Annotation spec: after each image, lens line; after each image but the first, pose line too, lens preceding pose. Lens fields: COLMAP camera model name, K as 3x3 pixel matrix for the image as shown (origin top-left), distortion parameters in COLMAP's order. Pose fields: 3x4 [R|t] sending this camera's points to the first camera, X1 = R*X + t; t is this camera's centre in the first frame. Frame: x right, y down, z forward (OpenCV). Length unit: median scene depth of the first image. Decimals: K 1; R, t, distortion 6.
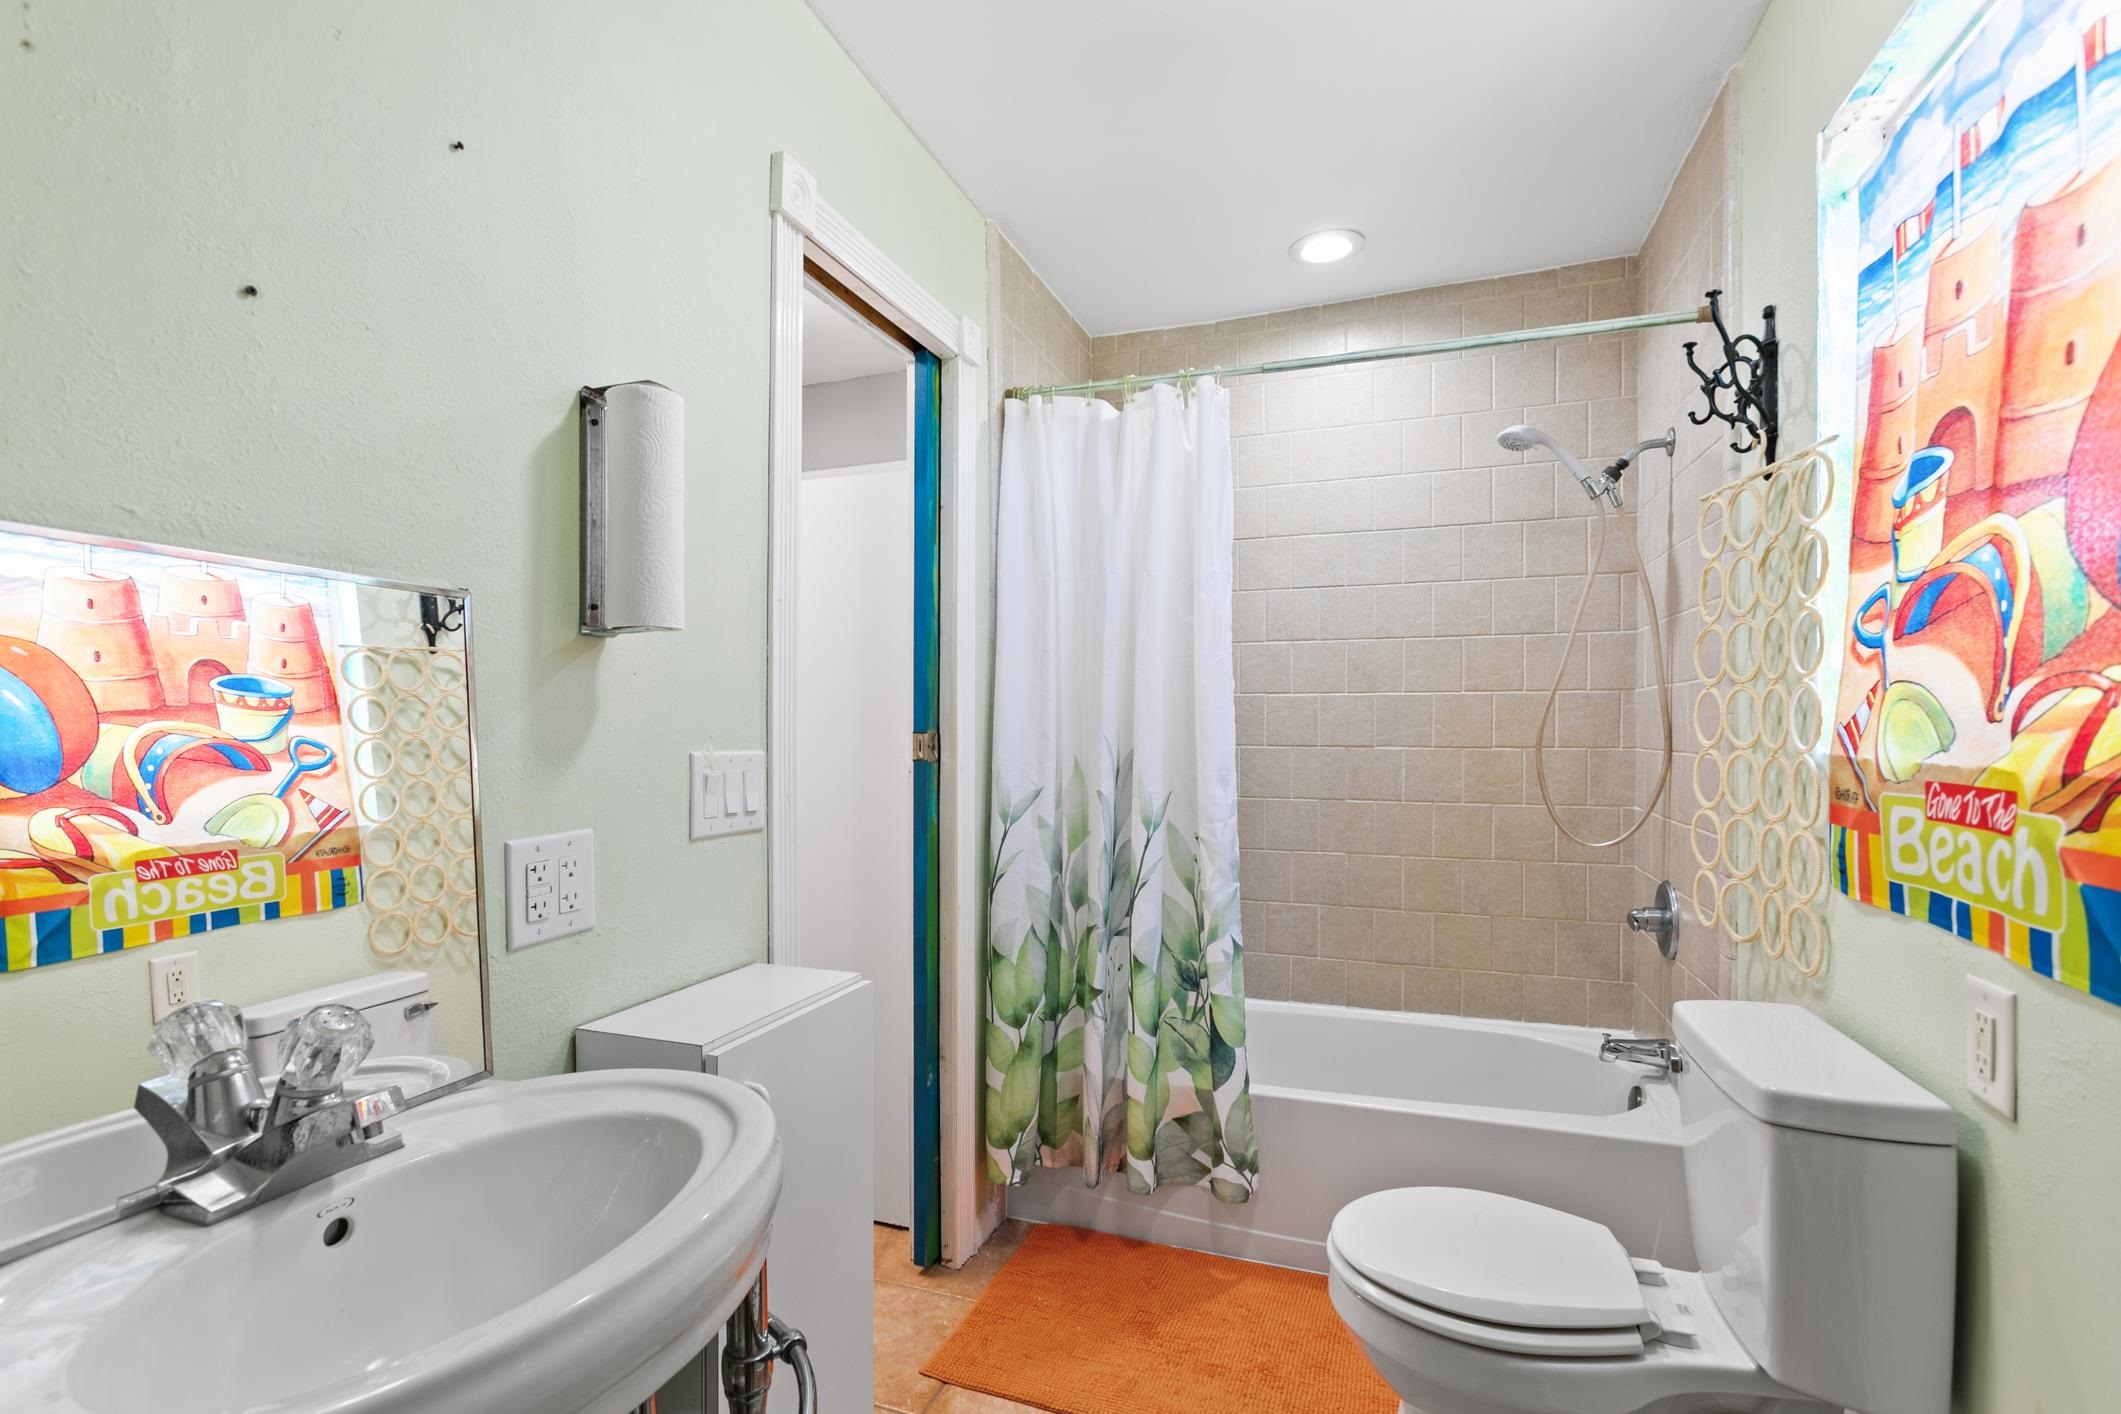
lens RADIAL K [[972.4, 0, 1058.8], [0, 972.4, 720.5], [0, 0, 1]] dist [0.000536, 0.000107]
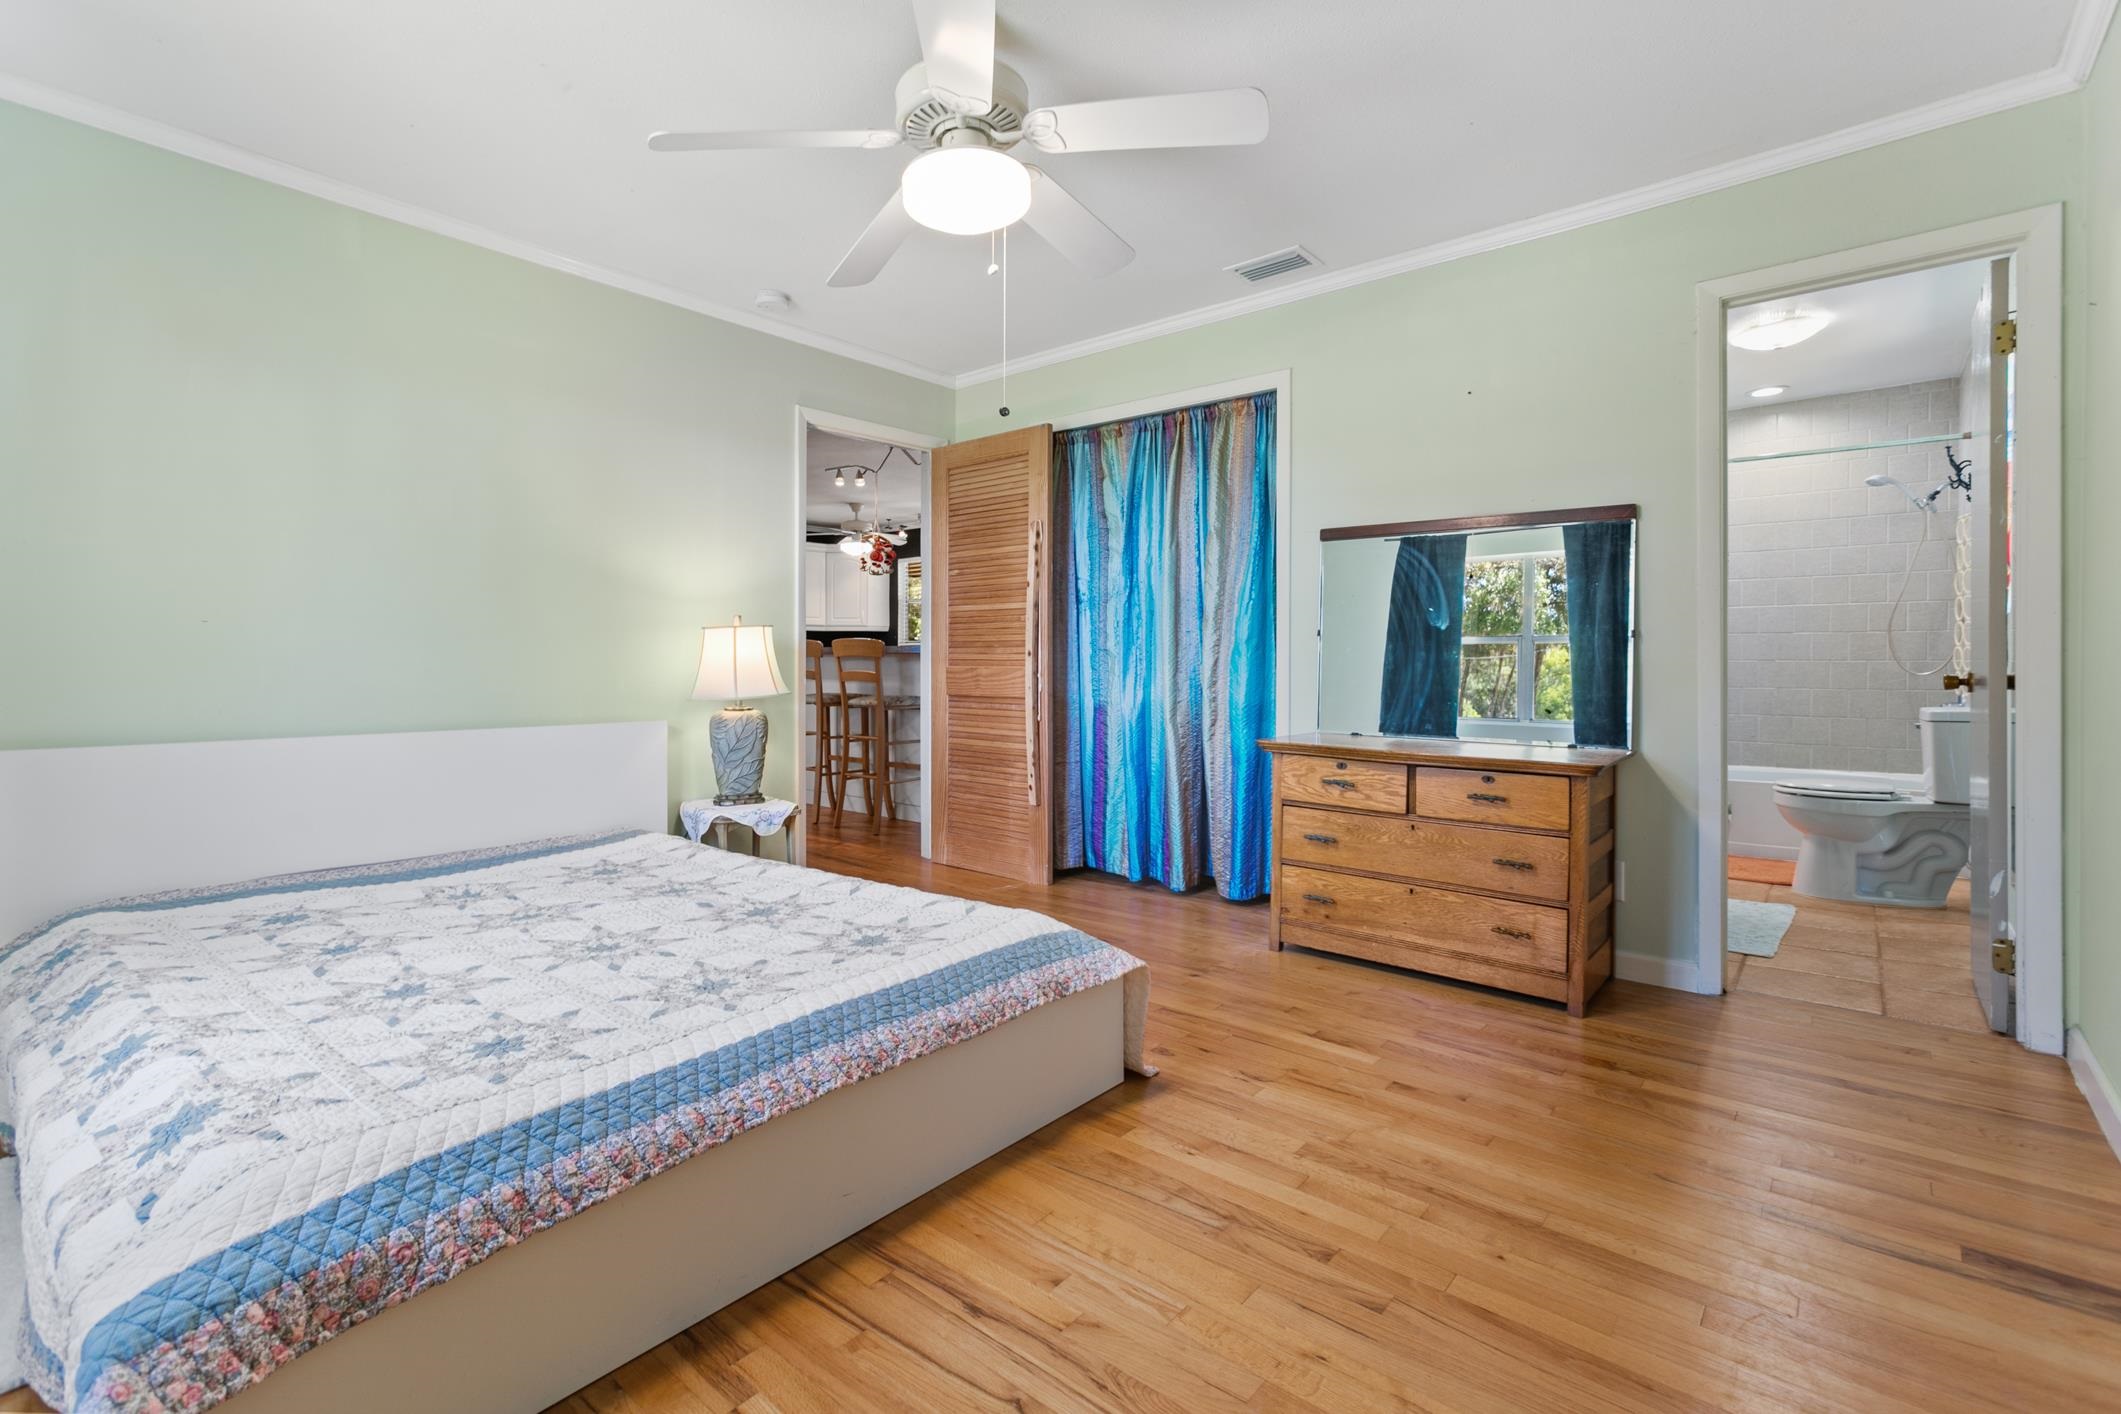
lens RADIAL K [[972.4, 0, 1047.8], [0, 972.4, 644.9], [0, 0, 1]] dist [0.000536, 0.000107]
pose [[0.935998, 0.001314, -0.352002, -0.415857], [0.004827, 0.999851, 0.016569, 0.015319], [0.351971, -0.017207, 0.935853, -1.444481]]
